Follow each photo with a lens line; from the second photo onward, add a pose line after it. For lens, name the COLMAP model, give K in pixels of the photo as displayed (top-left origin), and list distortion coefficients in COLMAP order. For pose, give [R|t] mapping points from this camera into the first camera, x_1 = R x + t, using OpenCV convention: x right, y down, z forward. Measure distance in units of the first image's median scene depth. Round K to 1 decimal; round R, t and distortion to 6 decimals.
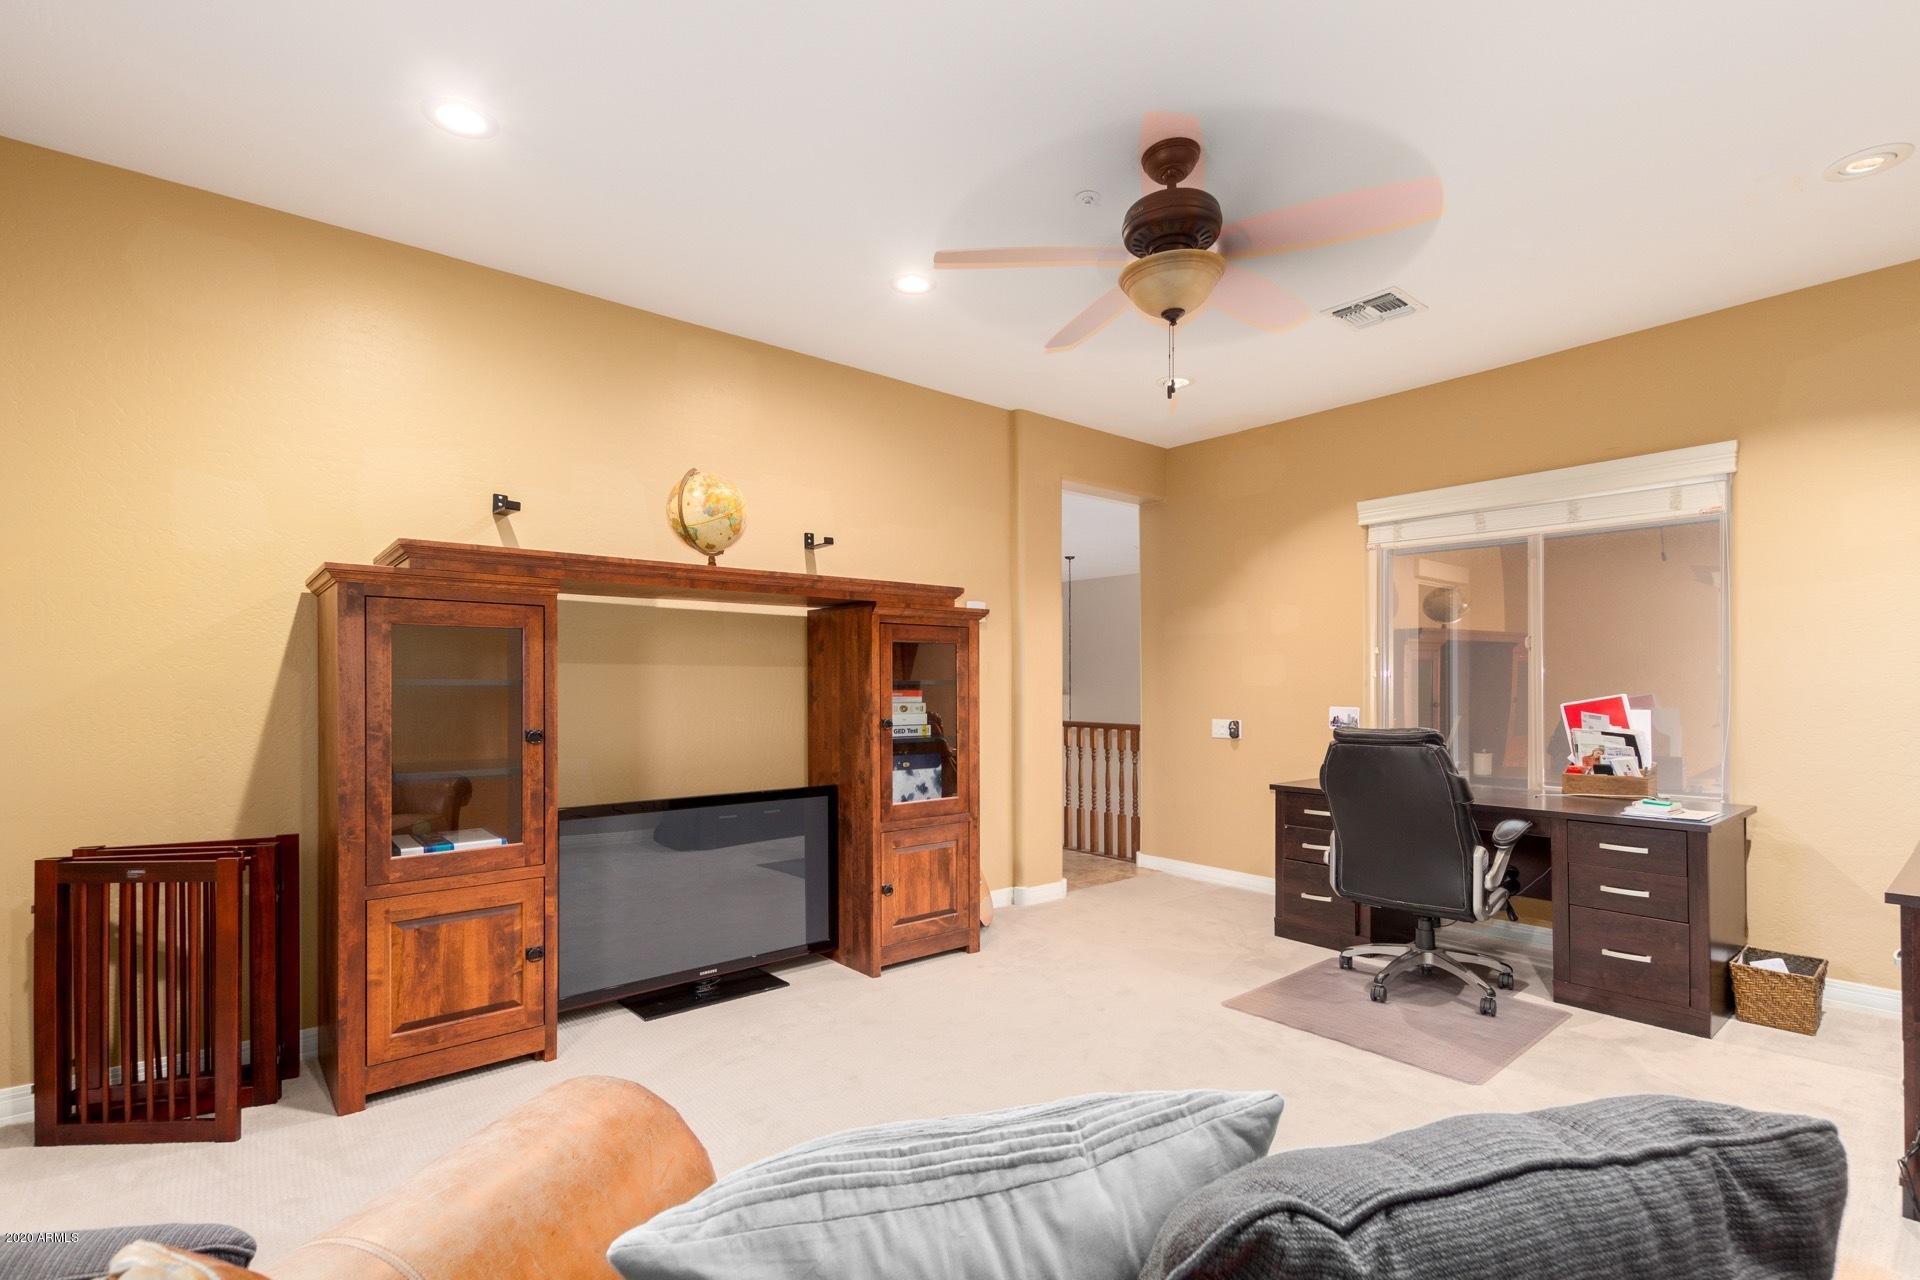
lens RADIAL K [[883.1, 0, 961.1], [0, 883.1, 688.7], [0, 0, 1]] dist [0.000577, 0.000262]
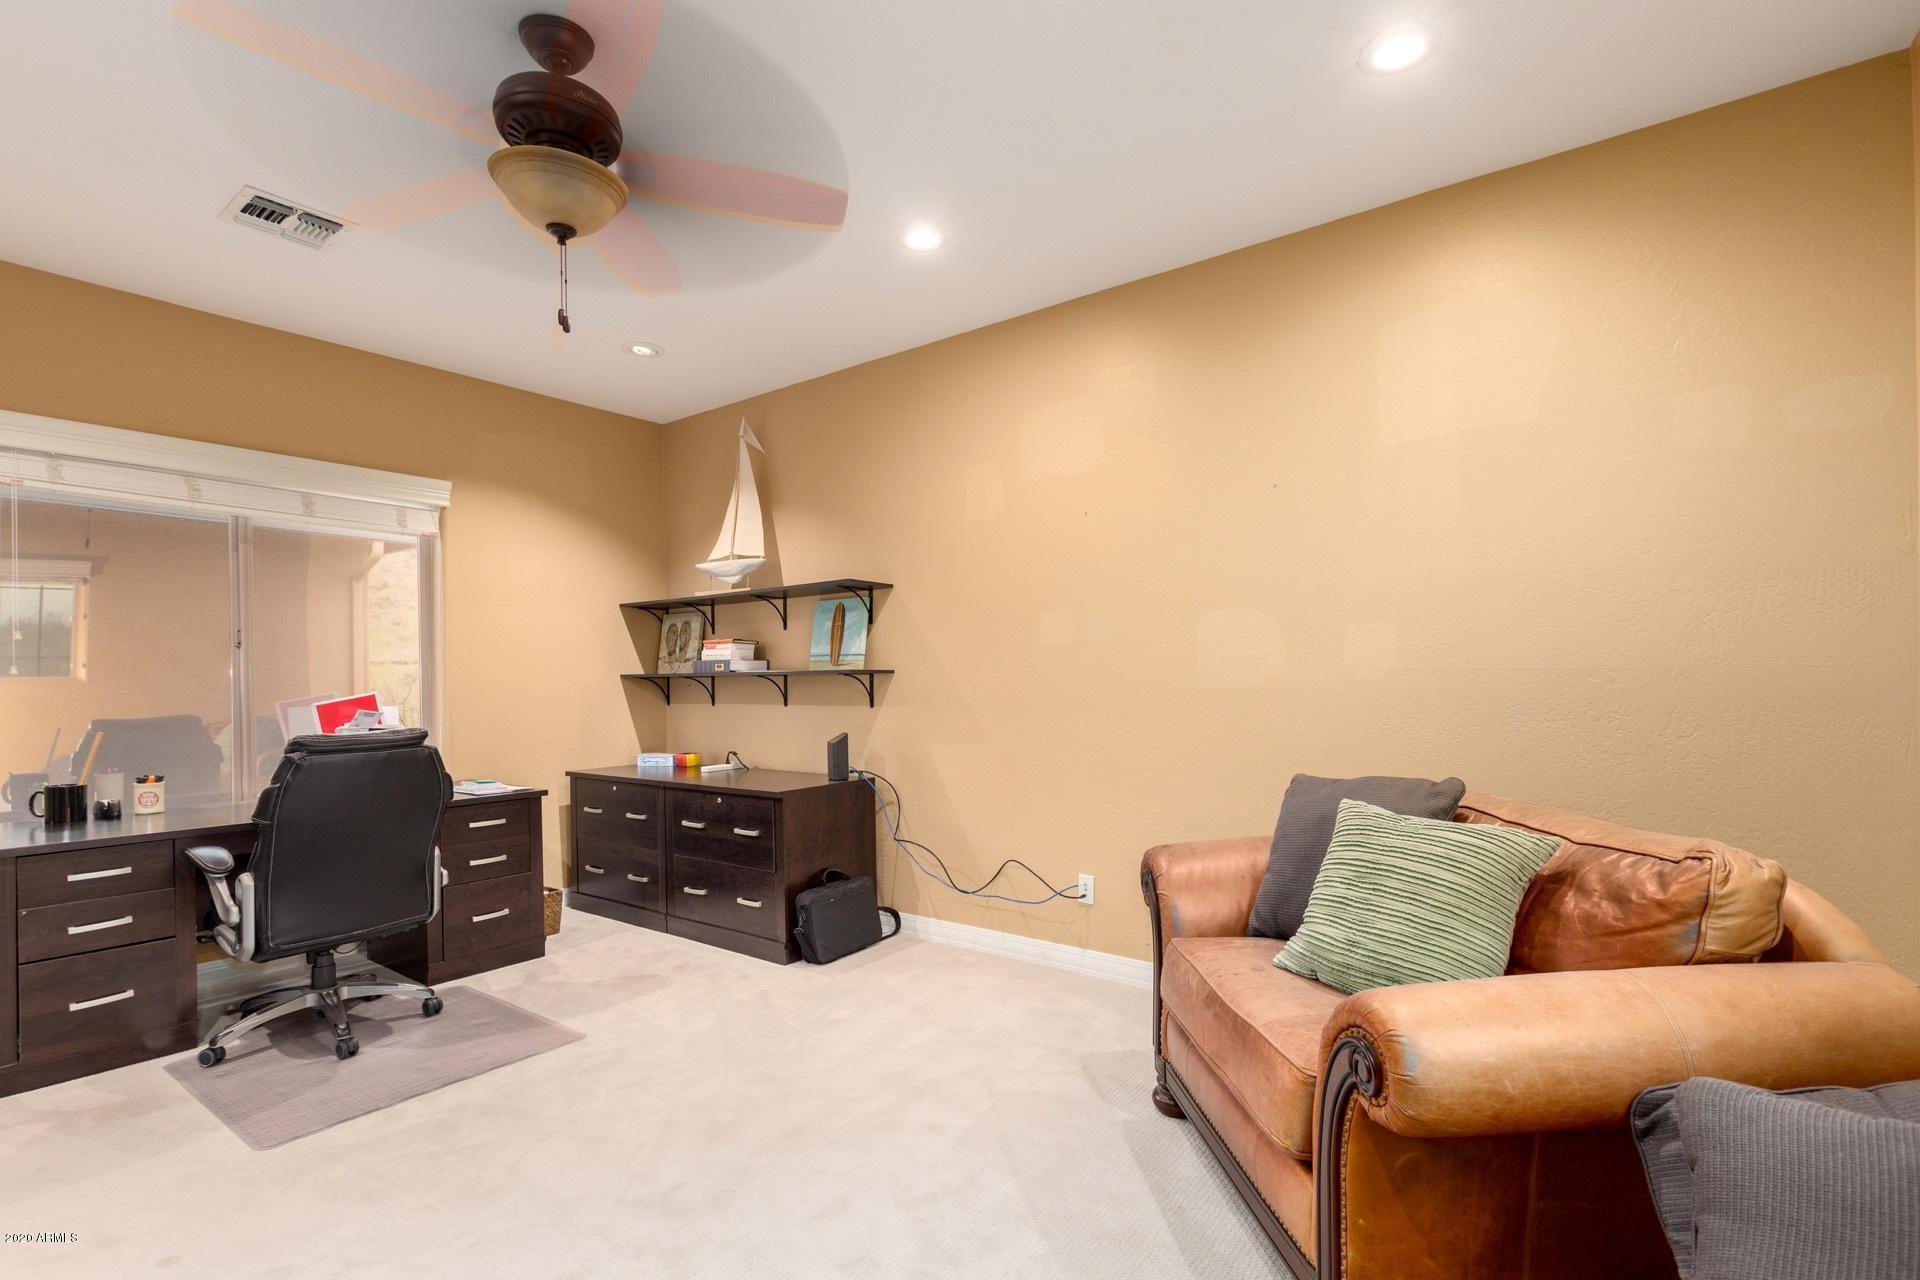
lens RADIAL K [[891.1, 0, 962.0], [0, 891.1, 672.1], [0, 0, 1]] dist [0.000496, 0.000118]
pose [[-0.228175, 0.012826, 0.973536, -0.498122], [0.016790, 0.999816, -0.009237, 0.004952], [-0.973475, 0.014238, -0.228349, 0.625754]]
